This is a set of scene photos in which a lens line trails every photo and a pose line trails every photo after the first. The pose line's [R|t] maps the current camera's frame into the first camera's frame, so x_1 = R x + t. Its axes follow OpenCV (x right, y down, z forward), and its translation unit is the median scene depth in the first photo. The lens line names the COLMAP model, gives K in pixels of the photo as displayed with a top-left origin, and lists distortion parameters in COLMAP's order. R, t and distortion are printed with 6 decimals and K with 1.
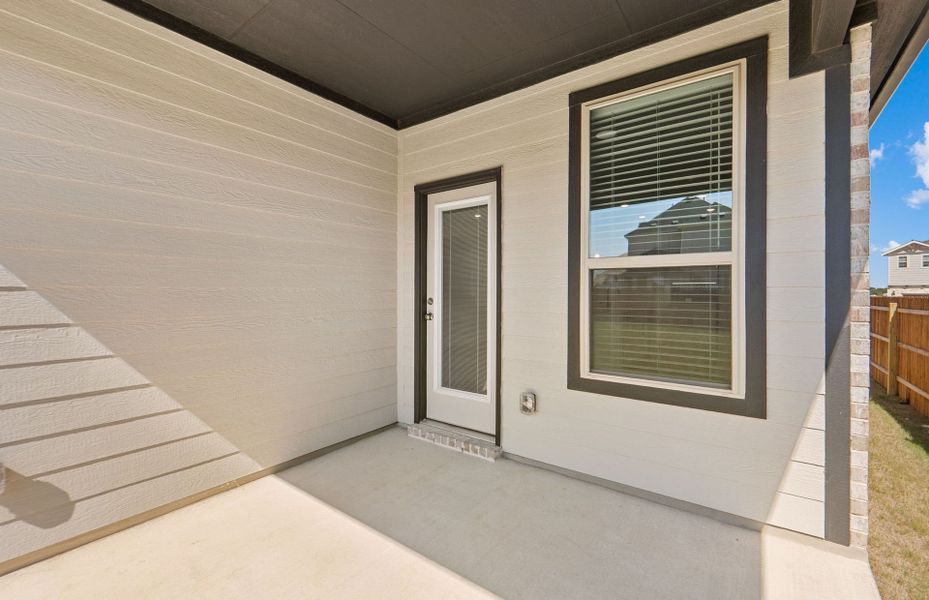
lens RADIAL K [[401.8, 0, 458.9], [0, 401.8, 293.0], [0, 0, 1]] dist [-0.002907, -0.000488]
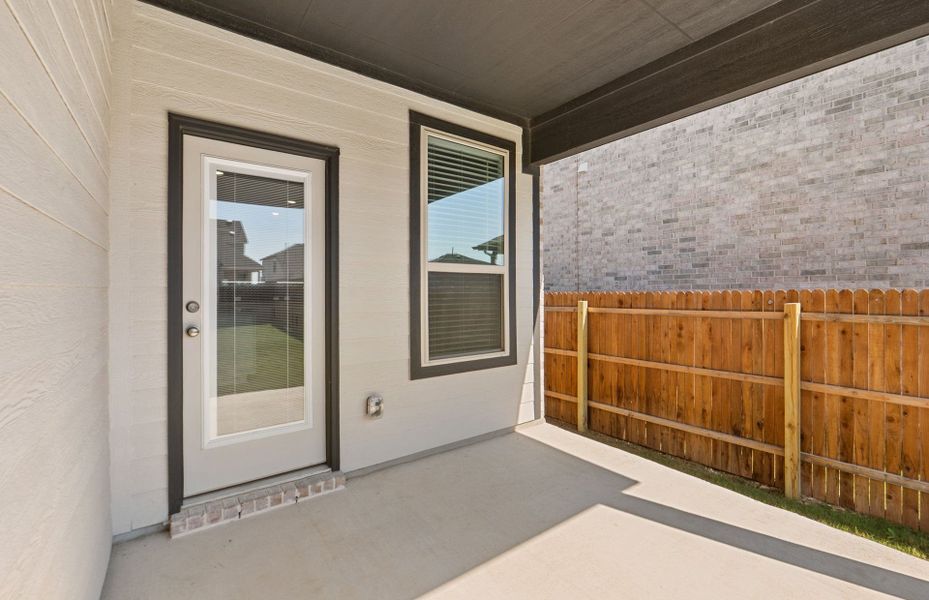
lens RADIAL K [[401.8, 0, 458.9], [0, 401.8, 293.0], [0, 0, 1]] dist [-0.002907, -0.000488]
pose [[0.281878, -0.002000, 0.959448, -0.723876], [0.009558, 0.999954, -0.000723, 0.004409], [-0.959403, 0.009374, 0.281884, 0.558762]]
